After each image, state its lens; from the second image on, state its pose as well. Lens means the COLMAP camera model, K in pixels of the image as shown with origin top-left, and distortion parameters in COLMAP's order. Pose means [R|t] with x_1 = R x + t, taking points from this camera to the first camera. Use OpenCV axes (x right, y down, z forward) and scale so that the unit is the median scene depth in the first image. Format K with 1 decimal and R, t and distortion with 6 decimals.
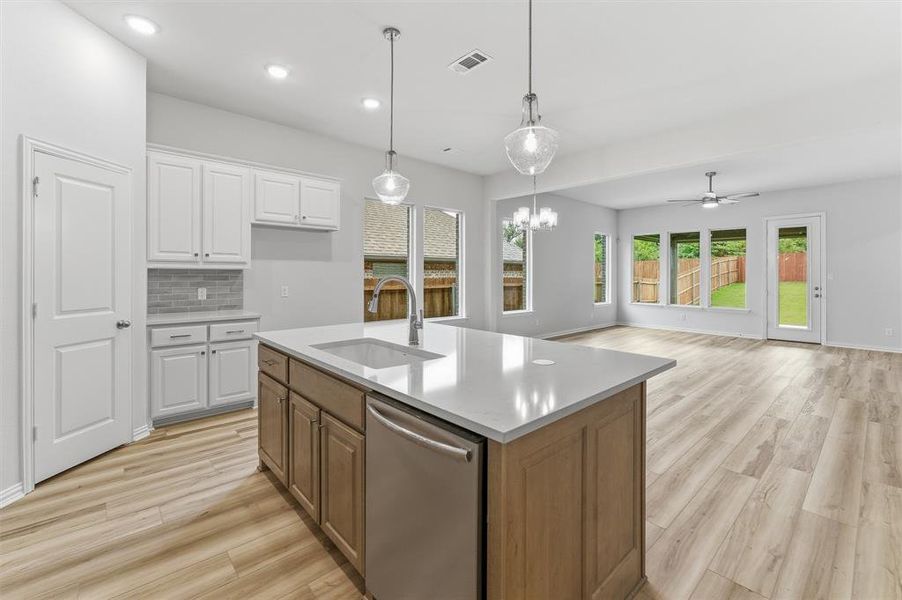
lens RADIAL K [[396.0, 0, 452.7], [0, 396.0, 279.2], [0, 0, 1]] dist [-0.000507, 0.000211]
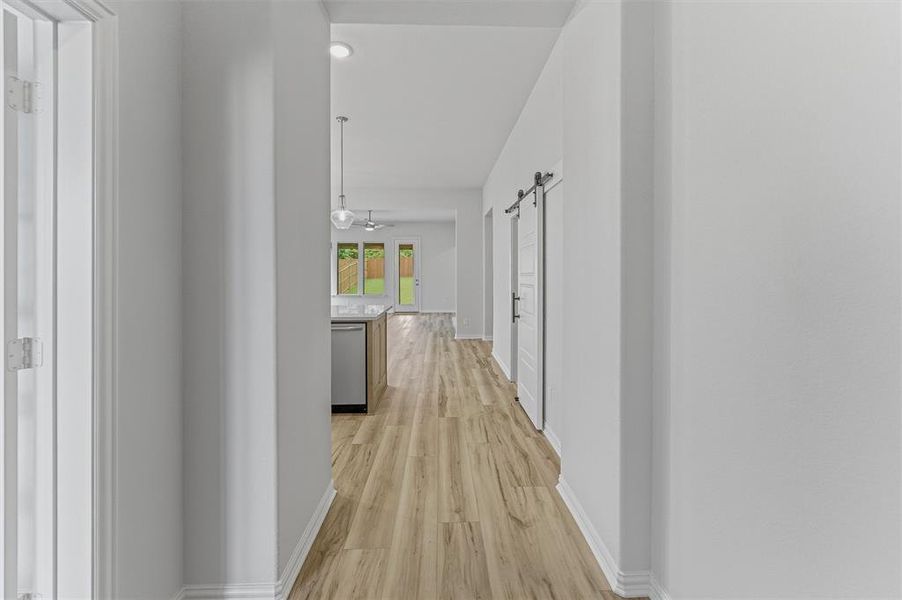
lens RADIAL K [[384.8, 0, 452.5], [0, 384.8, 275.8], [0, 0, 1]] dist [-0.003567, -0.000175]
pose [[0.654673, -0.004506, 0.755899, -0.492969], [0.004486, 0.999988, 0.002076, 0.001825], [-0.755899, 0.002032, 0.654685, -0.437488]]
